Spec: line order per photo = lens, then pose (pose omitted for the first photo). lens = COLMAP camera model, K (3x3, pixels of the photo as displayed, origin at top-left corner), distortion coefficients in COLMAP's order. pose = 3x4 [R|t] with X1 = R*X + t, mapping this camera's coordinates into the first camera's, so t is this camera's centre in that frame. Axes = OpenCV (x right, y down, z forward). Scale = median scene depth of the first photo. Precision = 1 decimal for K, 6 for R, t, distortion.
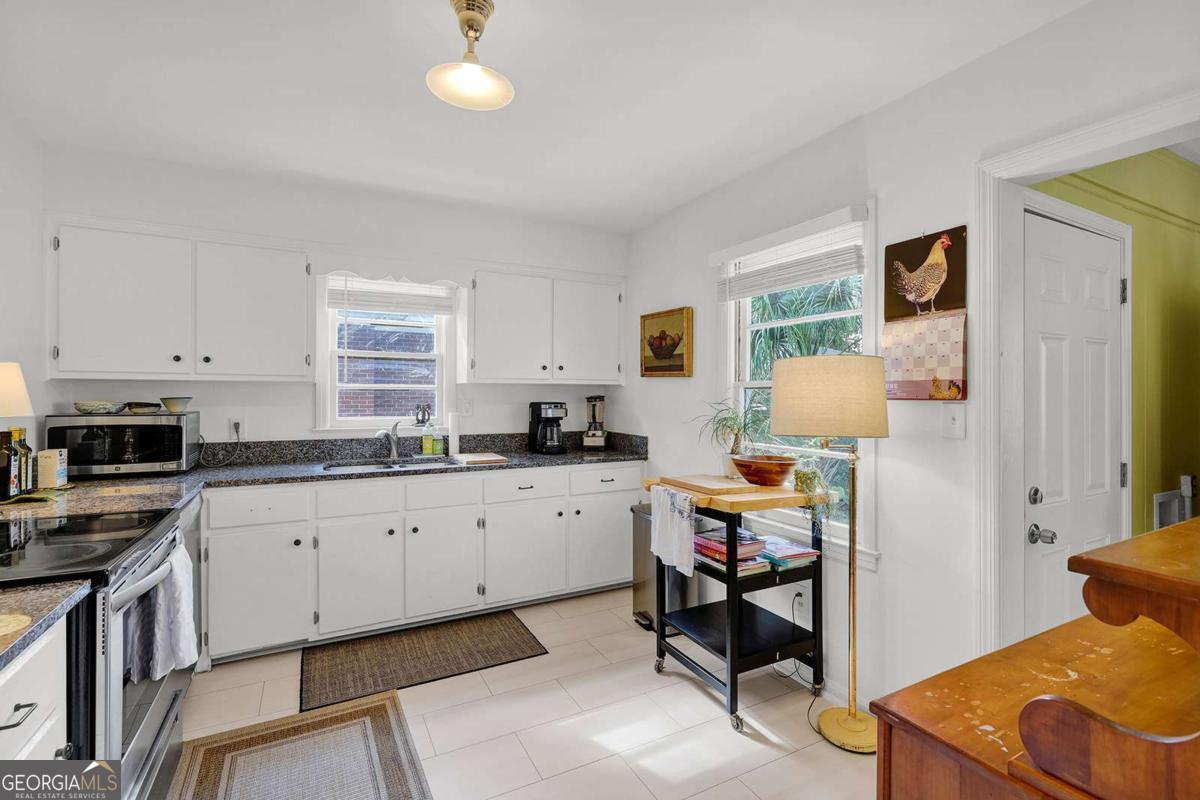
lens RADIAL K [[544.0, 0, 600.1], [0, 544.0, 396.5], [0, 0, 1]] dist [-0.003134, 0.000100]
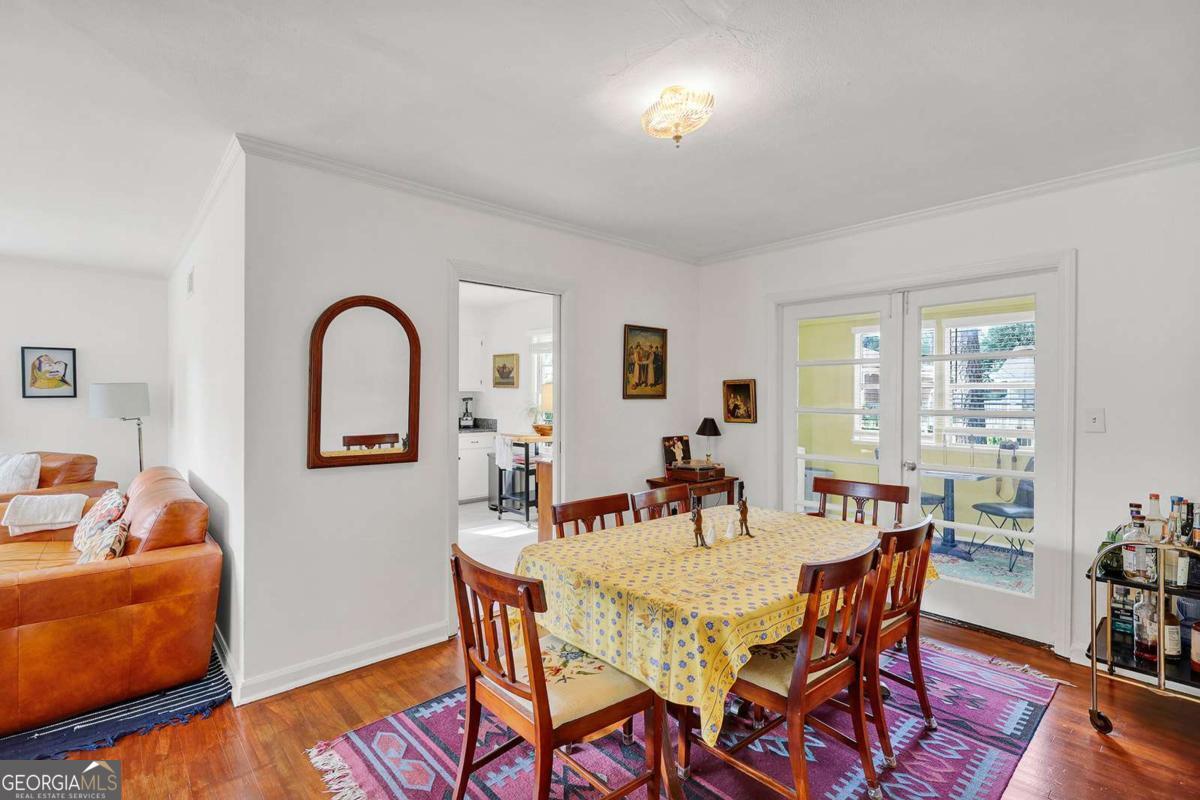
lens RADIAL K [[544.0, 0, 602.0], [0, 544.0, 398.0], [0, 0, 1]] dist [-0.003134, 0.000100]
pose [[0.967545, 0.004478, 0.252660, -0.037877], [-0.004024, 0.999989, -0.002316, 0.002987], [-0.252667, 0.001224, 0.967552, -0.968173]]
